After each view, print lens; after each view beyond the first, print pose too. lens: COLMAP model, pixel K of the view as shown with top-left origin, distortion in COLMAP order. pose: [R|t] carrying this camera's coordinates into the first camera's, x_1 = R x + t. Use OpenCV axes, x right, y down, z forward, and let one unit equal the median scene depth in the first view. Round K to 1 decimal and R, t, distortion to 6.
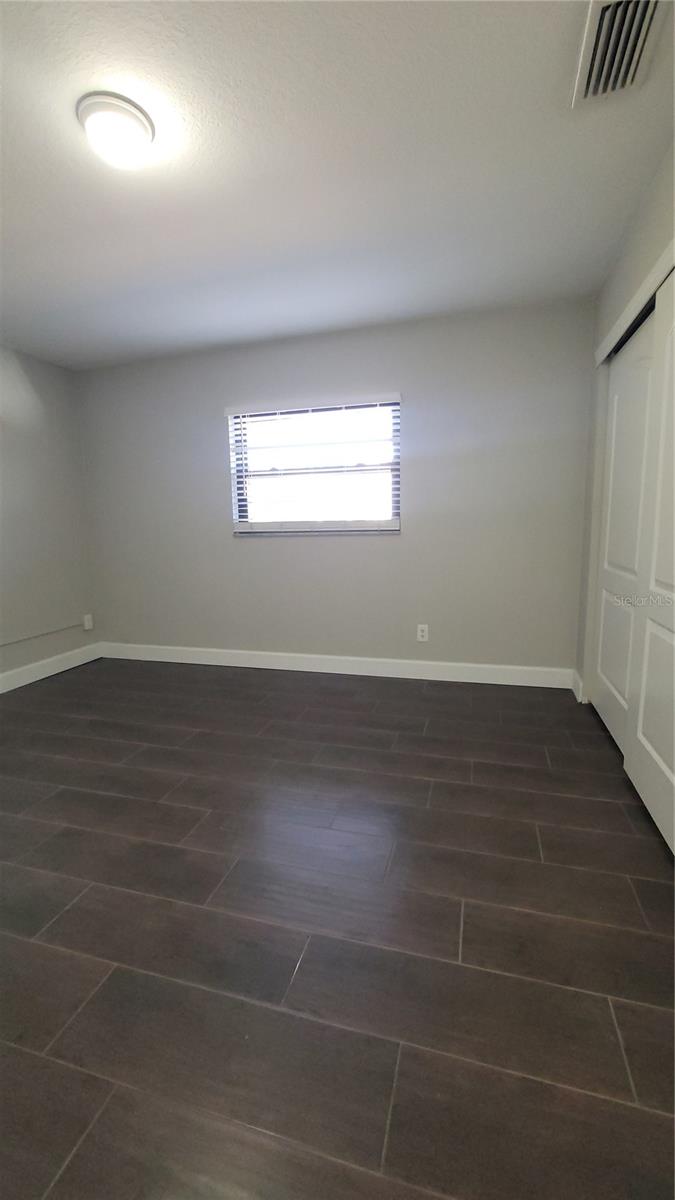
lens RADIAL K [[485.0, 0, 337.5], [0, 485.0, 600.0], [0, 0, 1]] dist [-0.000119, 0.000141]
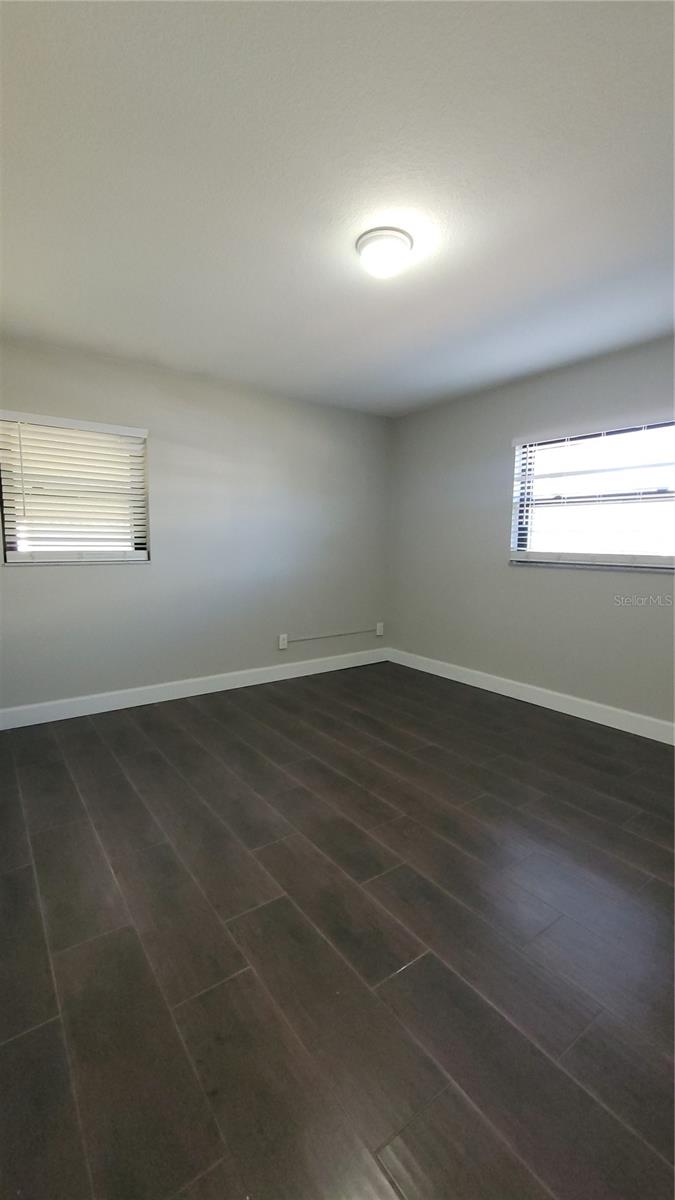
lens RADIAL K [[485.0, 0, 337.5], [0, 485.0, 600.0], [0, 0, 1]] dist [-0.000119, 0.000141]
pose [[0.798897, 0.103449, -0.592505, 0.107771], [-0.126477, 0.991966, 0.002659, -0.017423], [0.588020, 0.072814, 0.805563, -0.008807]]
